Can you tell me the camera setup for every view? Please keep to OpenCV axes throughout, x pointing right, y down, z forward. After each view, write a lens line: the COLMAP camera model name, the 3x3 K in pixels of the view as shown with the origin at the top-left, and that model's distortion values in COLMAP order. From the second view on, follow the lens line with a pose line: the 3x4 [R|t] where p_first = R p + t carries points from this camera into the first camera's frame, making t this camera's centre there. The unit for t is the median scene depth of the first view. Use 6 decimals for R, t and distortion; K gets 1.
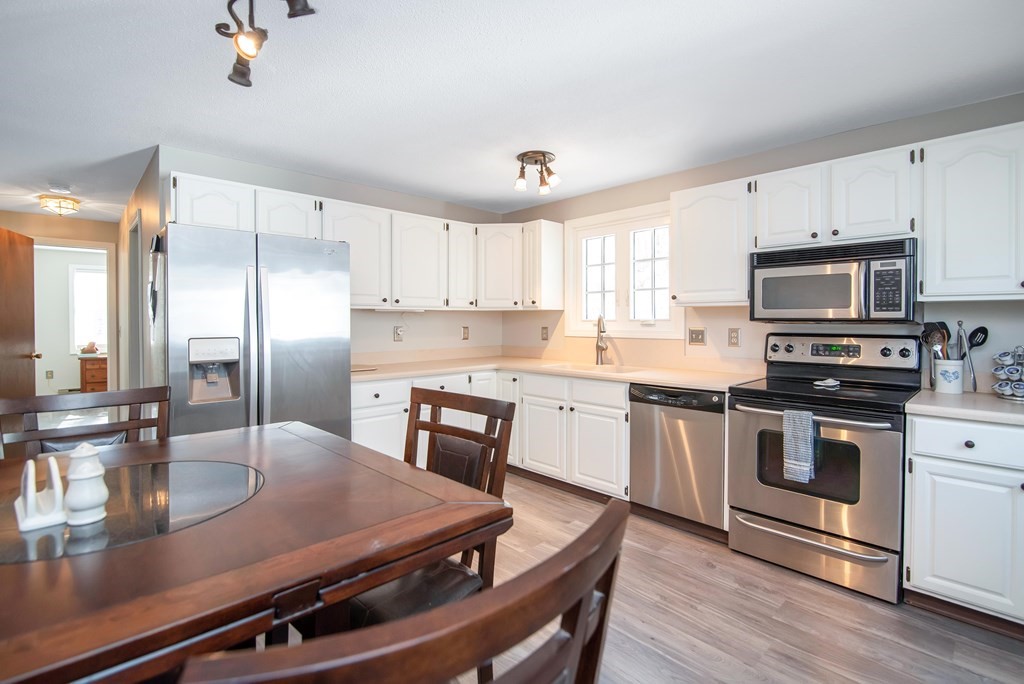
lens RADIAL K [[473.9, 0, 518.9], [0, 473.9, 329.8], [0, 0, 1]] dist [-0.025689, 0.003088]
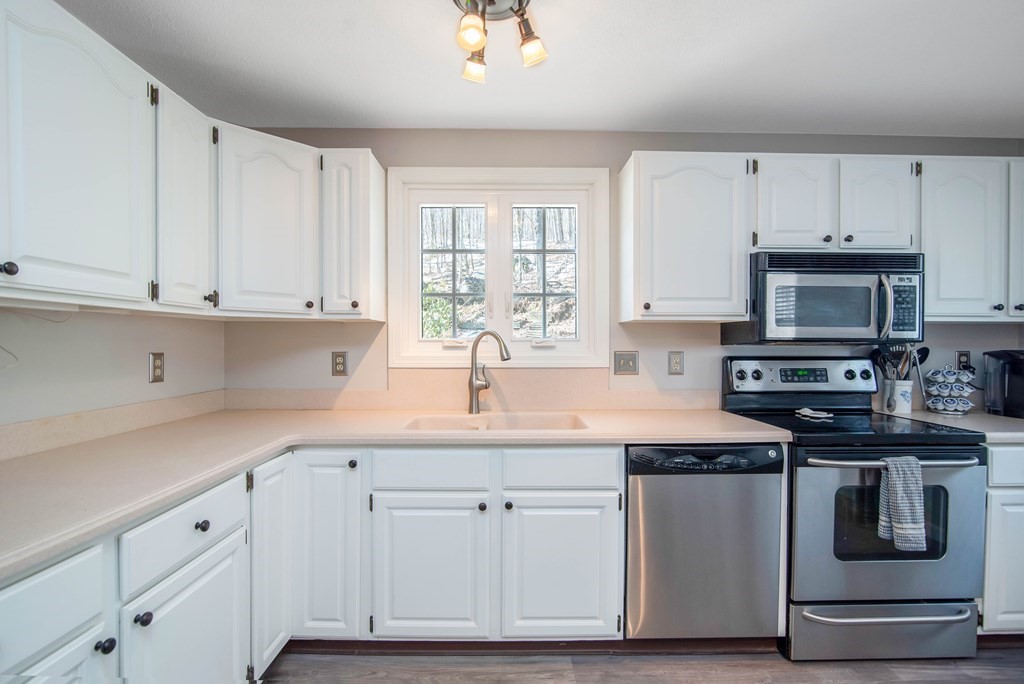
lens RADIAL K [[473.9, 0, 512.1], [0, 473.9, 348.4], [0, 0, 1]] dist [-0.025689, 0.003088]
pose [[0.687968, -0.005601, 0.725719, -0.296957], [0.011009, 0.999936, -0.002719, -0.008494], [-0.725657, 0.009860, 0.687986, 0.688015]]
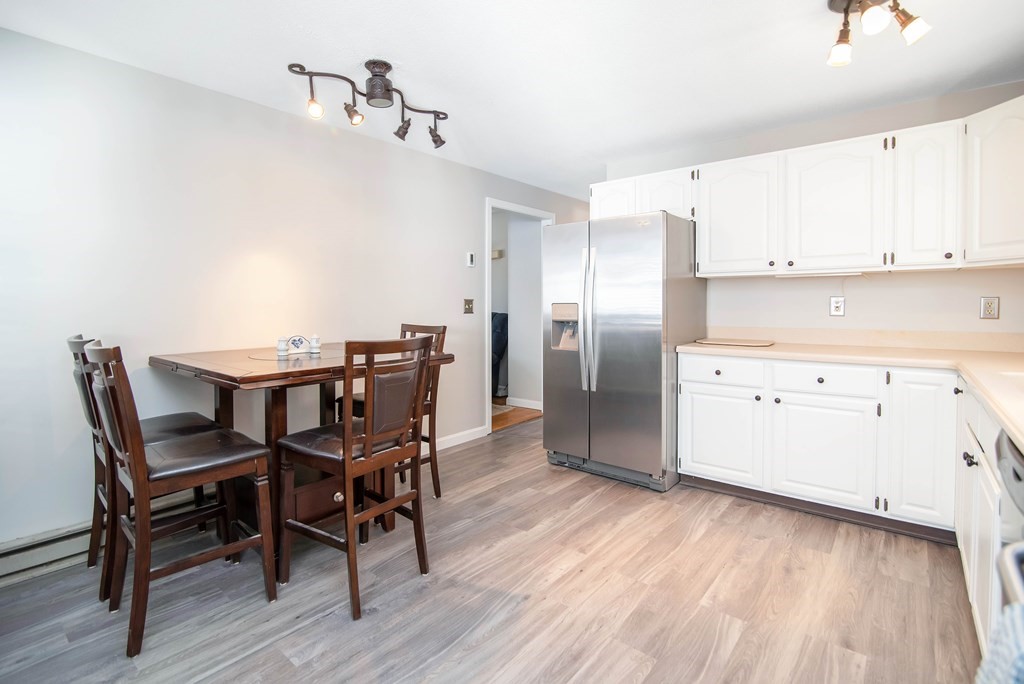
lens RADIAL K [[473.9, 0, 500.4], [0, 473.9, 316.9], [0, 0, 1]] dist [-0.025689, 0.003088]
pose [[0.092484, 0.027176, -0.995343, 0.573070], [-0.010968, 0.999595, 0.026273, 0.014100], [0.995654, 0.008487, 0.092745, 0.525874]]
